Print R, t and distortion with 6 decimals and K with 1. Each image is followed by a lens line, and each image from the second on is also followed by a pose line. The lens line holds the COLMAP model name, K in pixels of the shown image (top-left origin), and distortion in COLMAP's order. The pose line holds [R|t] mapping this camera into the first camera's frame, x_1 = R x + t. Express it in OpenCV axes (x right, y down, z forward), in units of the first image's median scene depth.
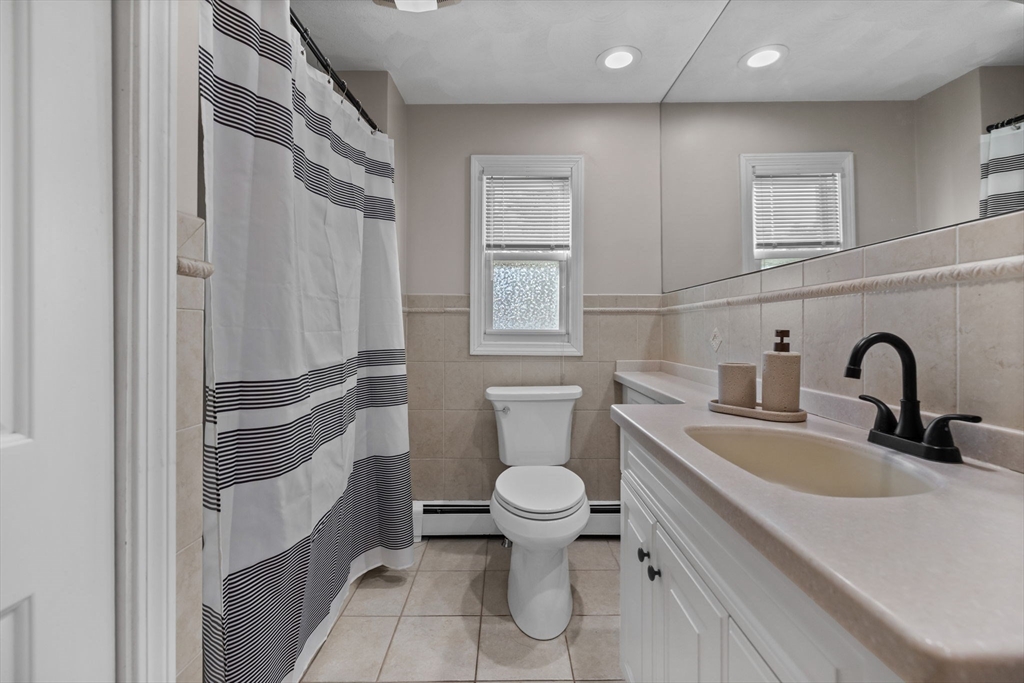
lens RADIAL K [[428.1, 0, 507.4], [0, 428.1, 323.1], [0, 0, 1]] dist [-0.000332, -0.000121]
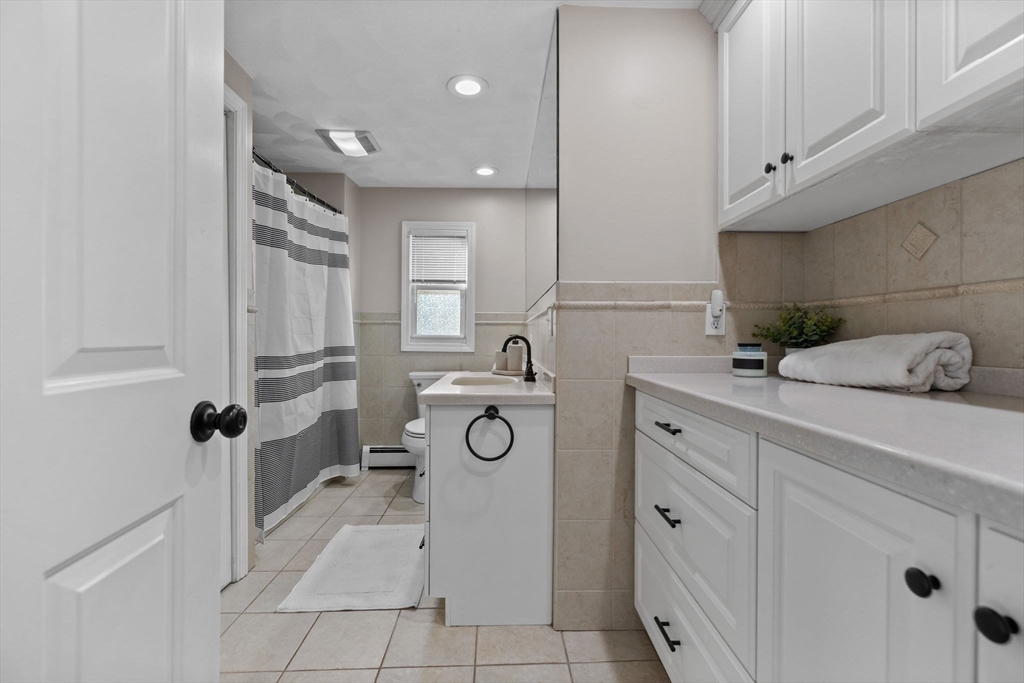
lens RADIAL K [[433.9, 0, 511.8], [0, 433.9, 335.4], [0, 0, 1]] dist [0.000574, -0.000238]
pose [[0.999456, 0.004098, 0.032734, 0.292115], [-0.004475, 0.999924, 0.011460, -0.002737], [-0.032685, -0.011600, 0.999398, -0.644916]]
